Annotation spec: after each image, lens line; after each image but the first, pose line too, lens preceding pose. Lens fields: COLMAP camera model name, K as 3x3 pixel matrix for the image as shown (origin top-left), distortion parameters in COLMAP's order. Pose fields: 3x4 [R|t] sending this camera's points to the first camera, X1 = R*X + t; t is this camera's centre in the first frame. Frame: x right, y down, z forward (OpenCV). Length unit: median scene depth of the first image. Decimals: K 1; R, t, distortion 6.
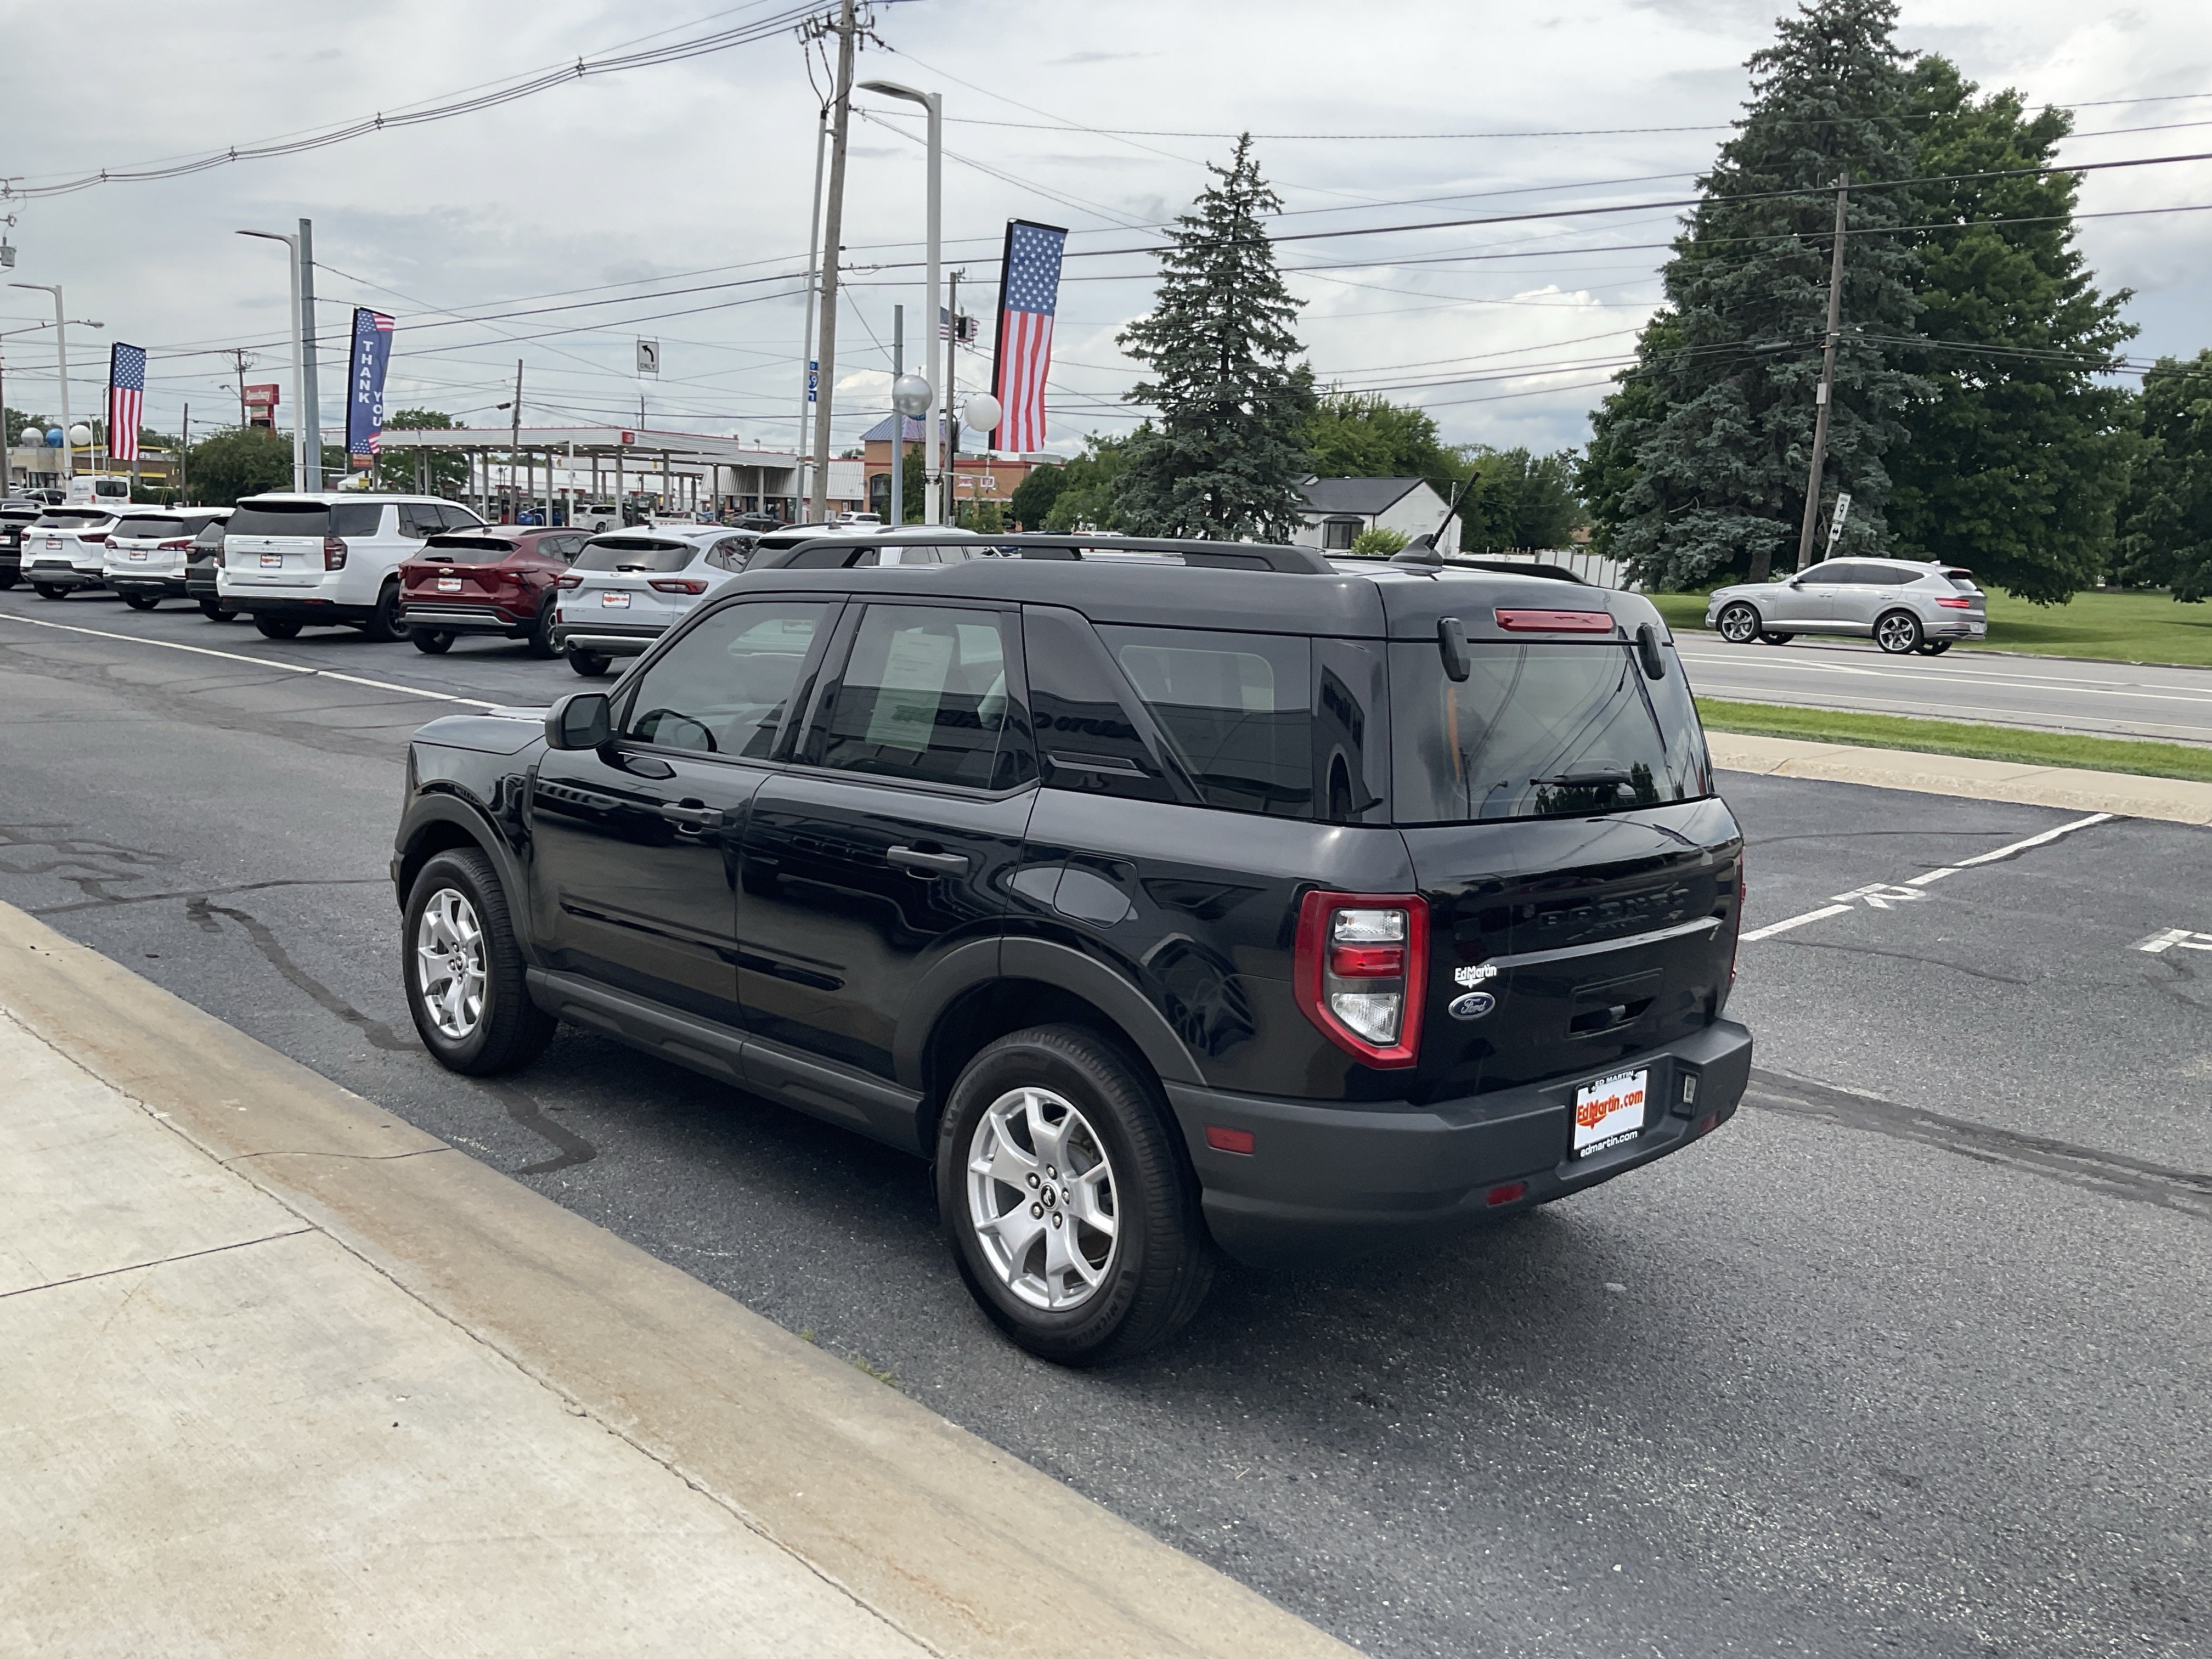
lens RADIAL K [[1816.8, 0, 1076.3], [0, 1816.8, 849.3], [0, 0, 1]] dist [0.066240, -0.132187]
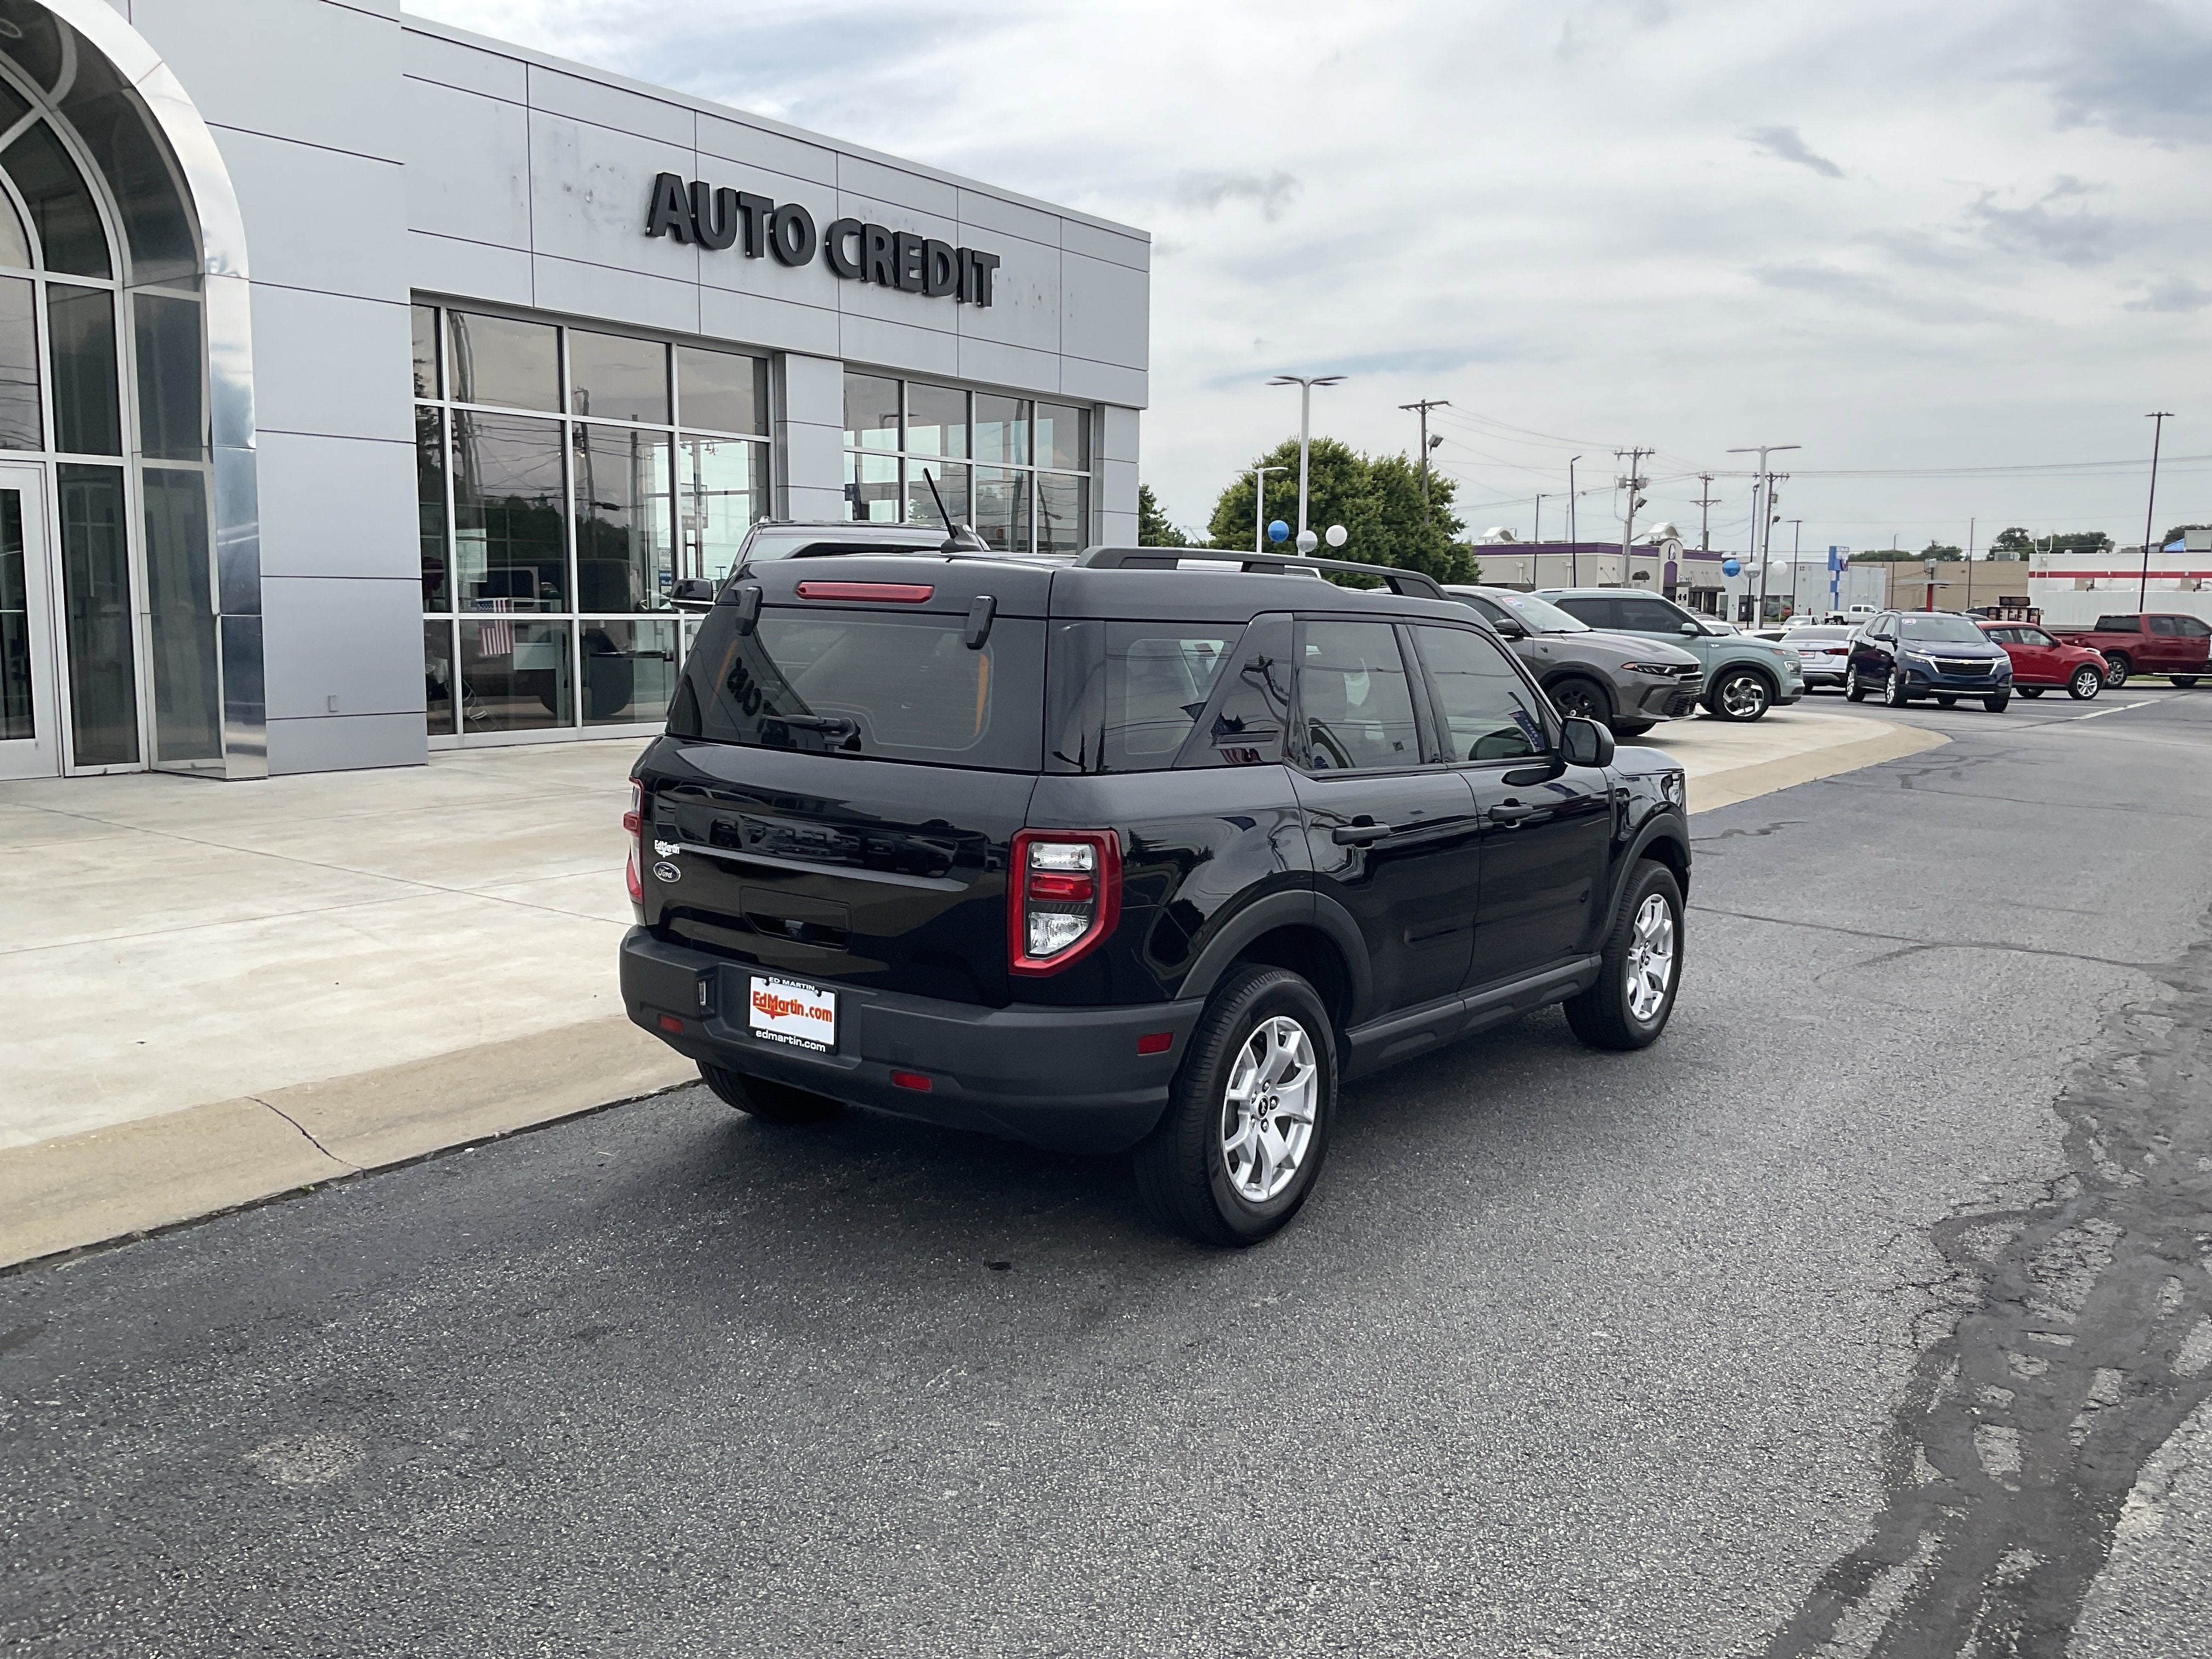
lens RADIAL K [[1816.8, 0, 1109.1], [0, 1816.8, 846.4], [0, 0, 1]] dist [0.066240, -0.132187]
pose [[0.163843, 0.089063, -0.982458, 1.441531], [-0.167131, 0.984025, 0.061333, -0.063611], [0.972226, 0.154150, 0.176111, 0.974363]]
